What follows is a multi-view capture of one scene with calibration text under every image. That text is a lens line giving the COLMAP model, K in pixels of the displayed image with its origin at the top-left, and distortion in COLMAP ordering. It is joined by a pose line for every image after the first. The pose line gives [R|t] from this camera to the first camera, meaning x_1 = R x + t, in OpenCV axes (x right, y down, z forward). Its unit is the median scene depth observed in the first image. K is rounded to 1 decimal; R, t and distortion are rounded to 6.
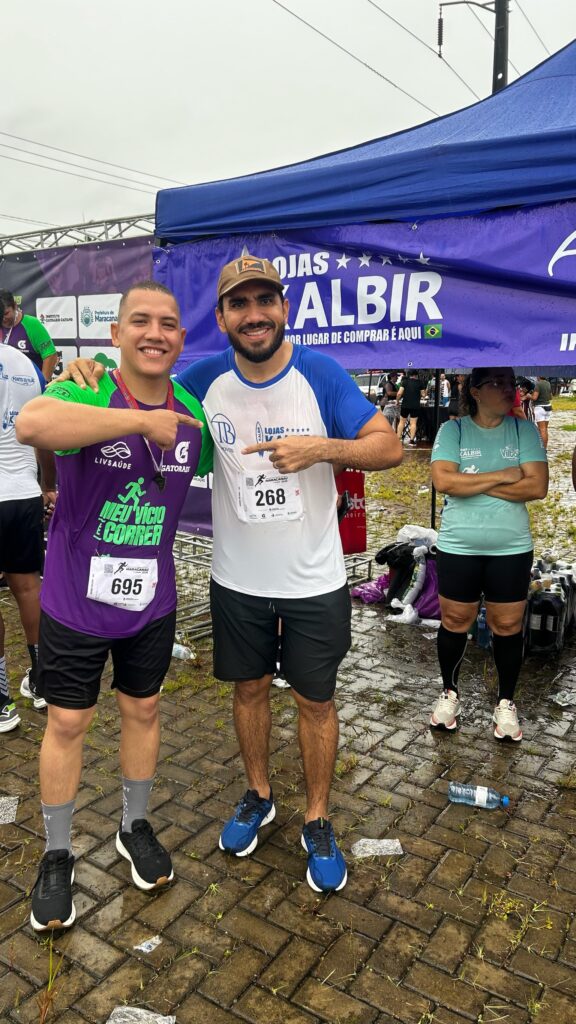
lens RADIAL K [[767.4, 0, 285.4], [0, 767.4, 513.5], [0, 0, 1]] dist [0.032402, -0.035556]
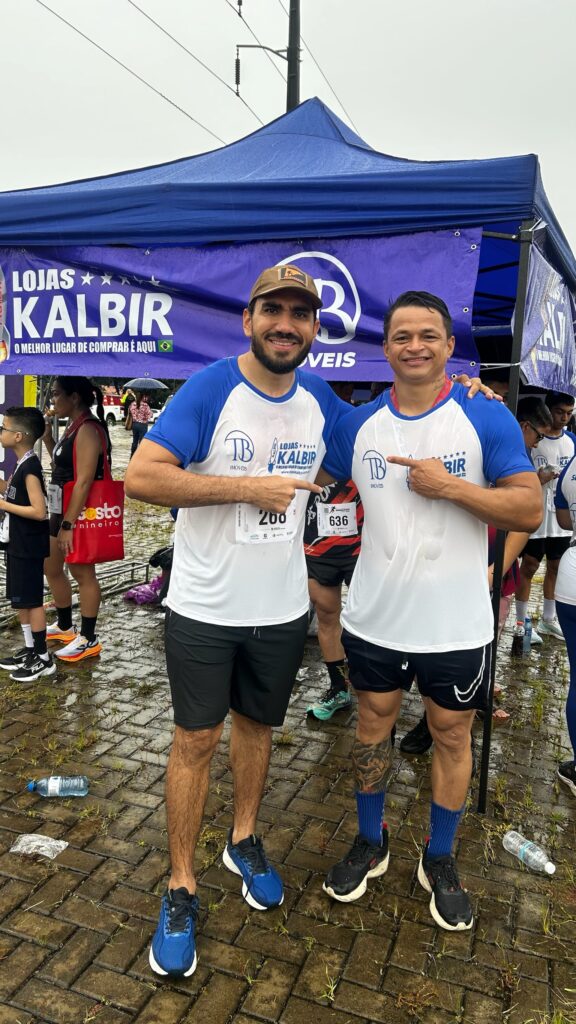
lens RADIAL K [[767.4, 0, 285.4], [0, 767.4, 513.5], [0, 0, 1]] dist [0.032402, -0.035556]
pose [[0.972459, -0.004340, 0.233034, 0.096219], [0.010666, 0.999608, -0.025893, 0.038909], [-0.232830, 0.027666, 0.972124, -0.125710]]
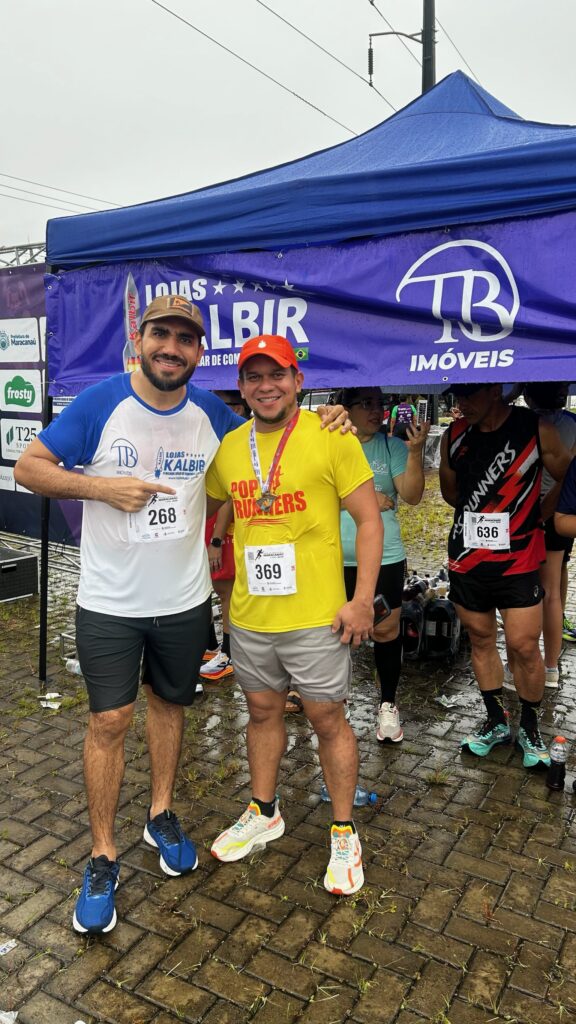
lens RADIAL K [[767.4, 0, 285.4], [0, 767.4, 513.5], [0, 0, 1]] dist [0.032402, -0.035556]
pose [[0.998268, -0.022279, 0.054449, 0.105282], [0.023592, 0.999443, -0.023589, 0.007082], [-0.053893, 0.024833, 0.998238, -0.045351]]
